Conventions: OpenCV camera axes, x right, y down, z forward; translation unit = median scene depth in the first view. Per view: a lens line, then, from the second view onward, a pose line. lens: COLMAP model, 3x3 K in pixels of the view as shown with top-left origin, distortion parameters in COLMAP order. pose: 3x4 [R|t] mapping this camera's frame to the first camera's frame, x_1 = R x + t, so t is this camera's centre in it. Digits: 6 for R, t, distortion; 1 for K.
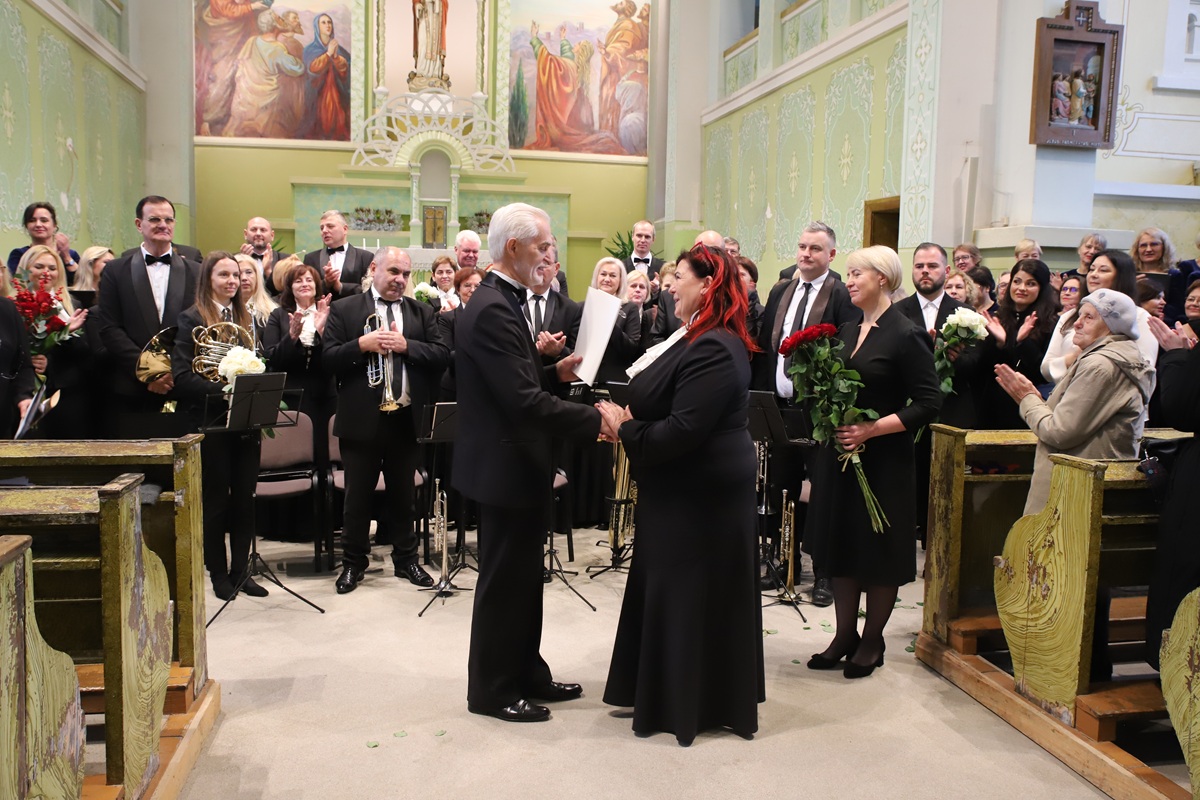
lens RADIAL K [[959.3, 0, 597.7], [0, 959.3, 393.6], [0, 0, 1]] dist [-0.090211, 0.124437]
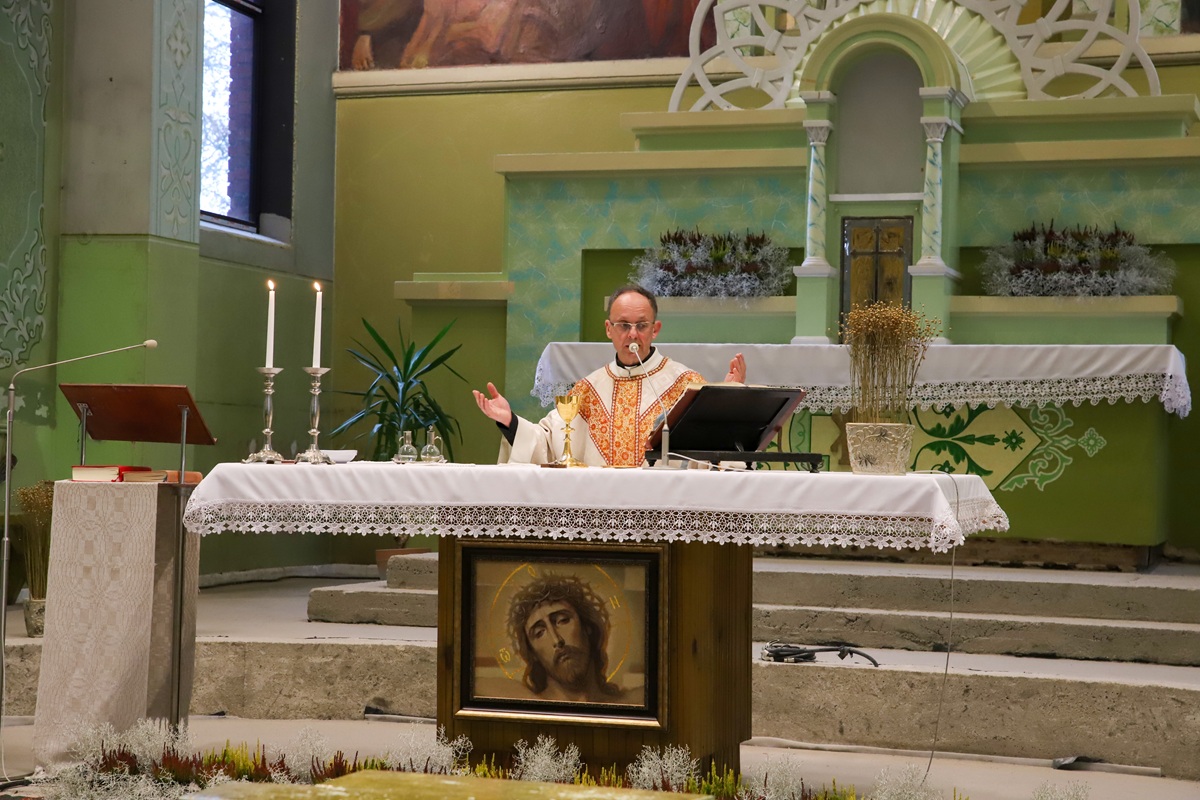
lens RADIAL K [[2236.4, 0, 600.0], [0, 2236.4, 400.0], [0, 0, 1]] dist [0.189133, 0.146862]
pose [[0.865073, -0.014447, -0.501439, 0.135256], [-0.056818, 0.990331, -0.126553, -0.031049], [0.498419, 0.137968, 0.855888, 0.302578]]
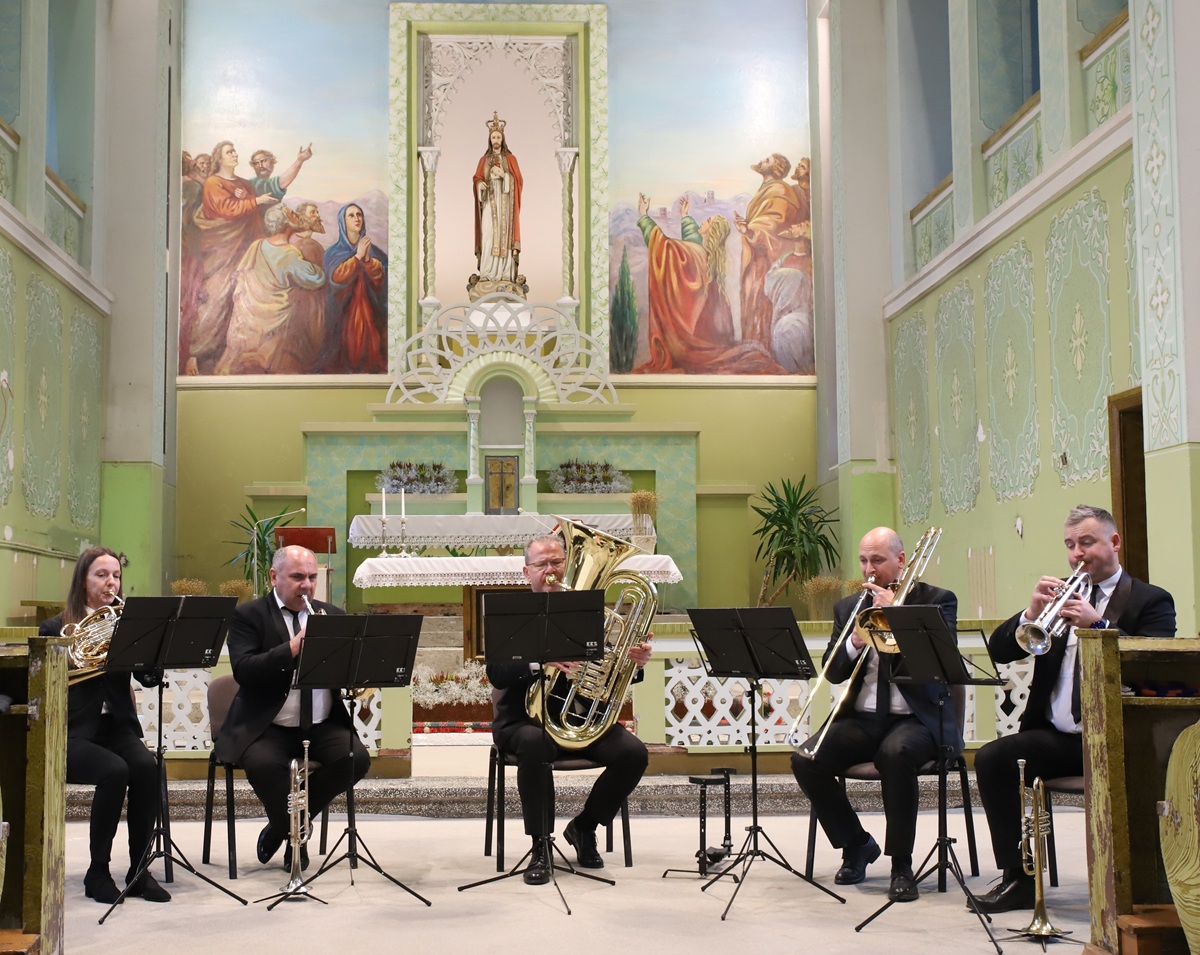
lens RADIAL K [[1469.7, 0, 547.4], [0, 1469.7, 516.8], [0, 0, 1]] dist [-0.036641, 0.102573]
pose [[0.985367, -0.038368, -0.166074, 0.039161], [0.009104, 0.984792, -0.173500, 0.034377], [0.170205, 0.169449, 0.970730, -0.029513]]
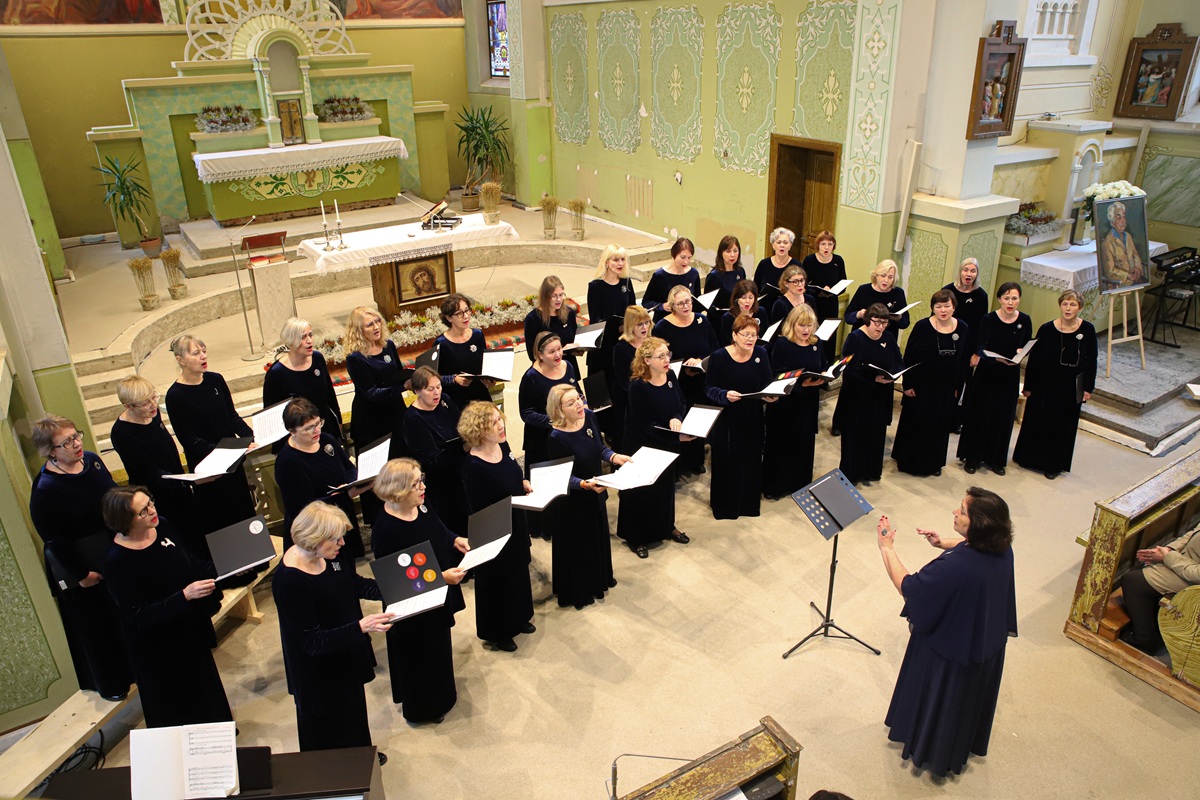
lens RADIAL K [[817.4, 0, 600.0], [0, 817.4, 400.0], [0, 0, 1]] dist [-0.130209, 0.098350]
pose [[0.932469, -0.183565, 0.311136, -0.184129], [0.076931, 0.942424, 0.325453, -0.146681], [-0.352963, -0.279539, 0.892903, 0.056704]]
